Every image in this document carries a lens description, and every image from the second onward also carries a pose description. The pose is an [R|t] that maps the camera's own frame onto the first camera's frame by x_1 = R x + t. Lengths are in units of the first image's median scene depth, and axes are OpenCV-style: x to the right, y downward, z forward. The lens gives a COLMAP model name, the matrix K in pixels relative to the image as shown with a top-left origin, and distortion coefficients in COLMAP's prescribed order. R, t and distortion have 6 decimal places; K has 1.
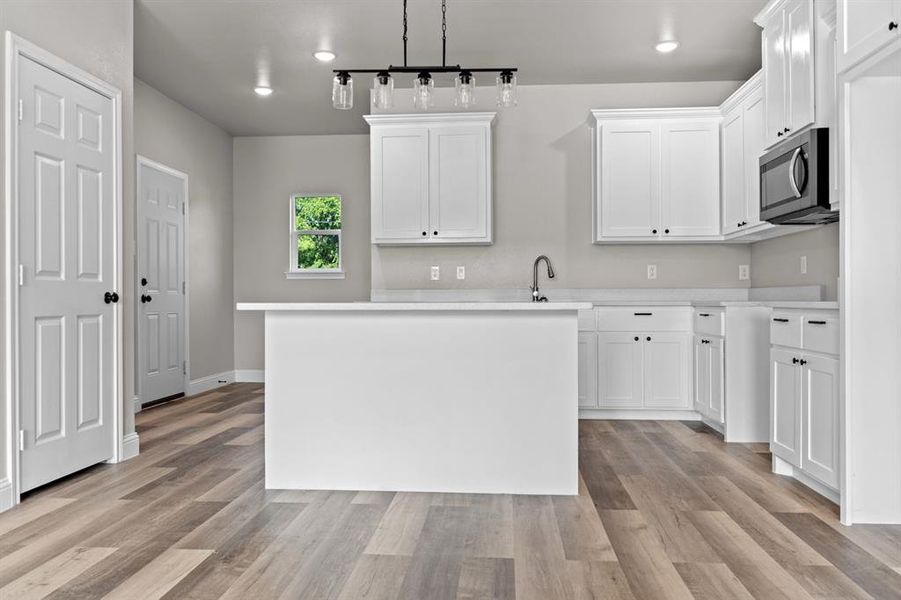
lens RADIAL K [[690.5, 0, 450.2], [0, 690.5, 295.7], [0, 0, 1]] dist [-0.003197, -0.001471]
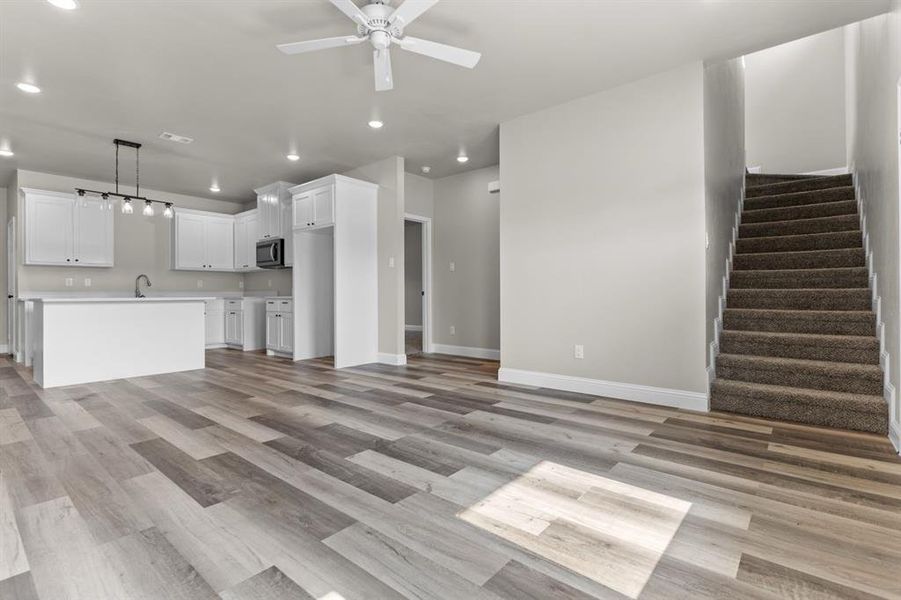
lens RADIAL K [[431.3, 0, 448.2], [0, 431.3, 291.1], [0, 0, 1]] dist [0.000658, 0.000349]
pose [[0.584266, 0.004886, 0.811548, -0.445571], [0.001999, 0.999970, -0.007459, 0.000370], [-0.811560, 0.005981, 0.584239, -0.542139]]
